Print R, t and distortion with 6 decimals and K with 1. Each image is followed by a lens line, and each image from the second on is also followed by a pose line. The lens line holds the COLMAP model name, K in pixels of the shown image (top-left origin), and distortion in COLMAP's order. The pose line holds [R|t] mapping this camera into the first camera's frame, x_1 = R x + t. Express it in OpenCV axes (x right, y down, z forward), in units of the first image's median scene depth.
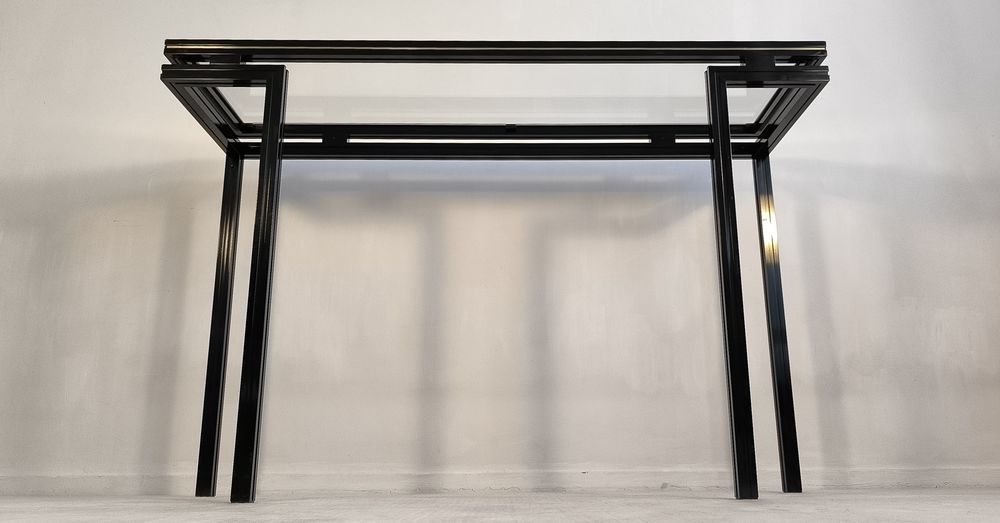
lens RADIAL K [[801.5, 0, 512.8], [0, 801.5, 216.1], [0, 0, 1]] dist [-0.017387, 0.010220]
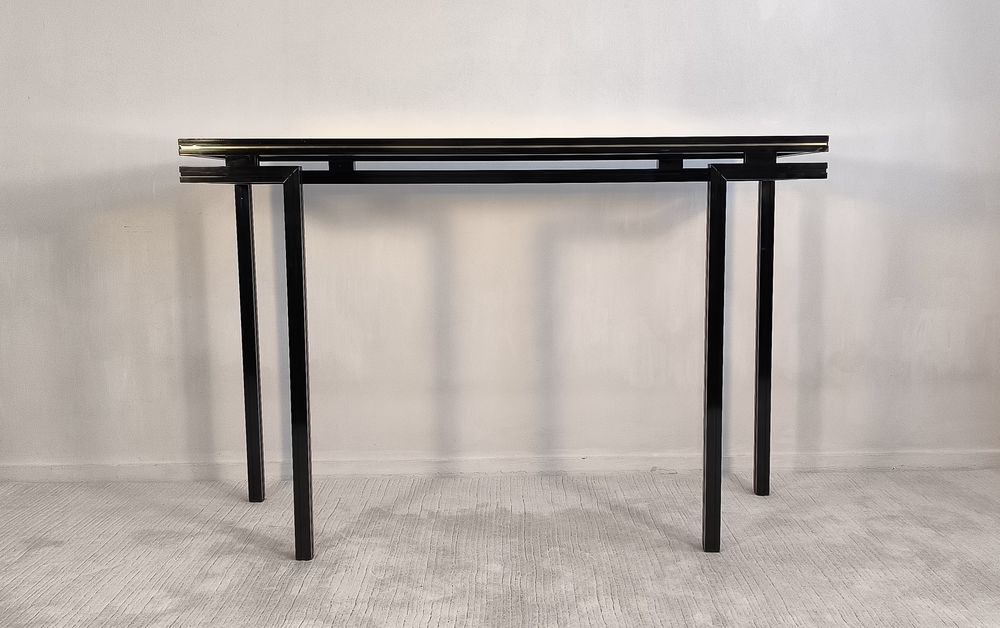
lens RADIAL K [[973.5, 0, 521.6], [0, 973.5, 225.5], [0, 0, 1]] dist [-0.003722, 0.000000]
pose [[0.999986, -0.003327, 0.004024, -0.003065], [0.001651, 0.932574, 0.360975, -0.470887], [-0.004954, -0.360964, 0.932567, -0.160446]]
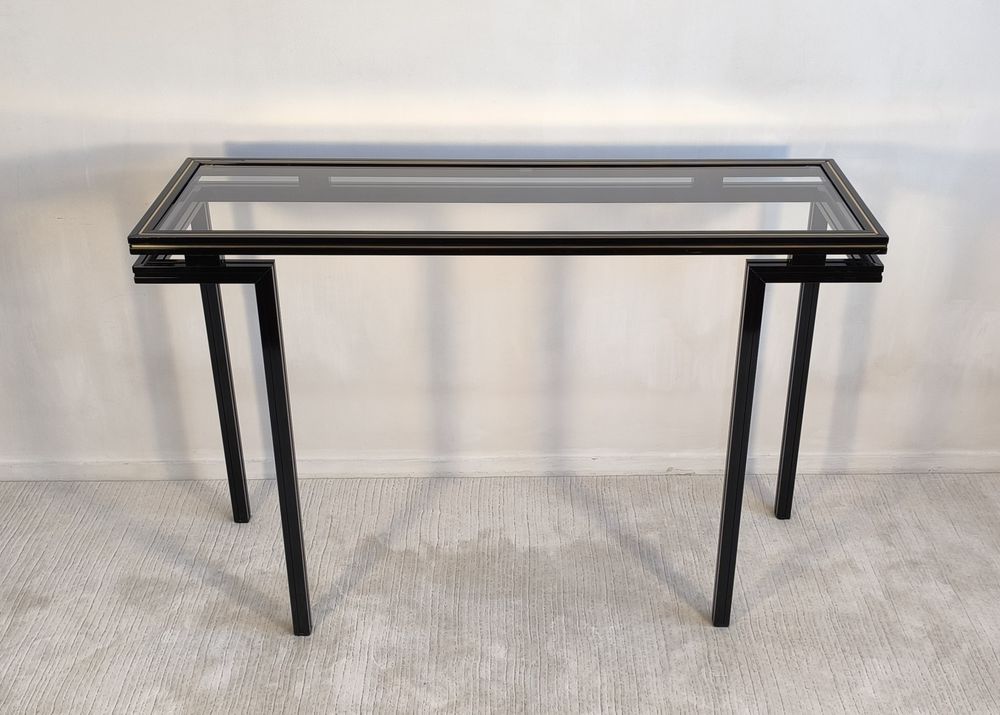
lens RADIAL K [[1229.1, 0, 541.5], [0, 1229.1, 288.6], [0, 0, 1]] dist [0.004479, 0.000000]
pose [[0.999832, 0.005280, 0.017580, -0.008163], [-0.015825, 0.733201, 0.679827, -0.898395], [-0.009300, -0.679991, 0.733161, -0.017167]]
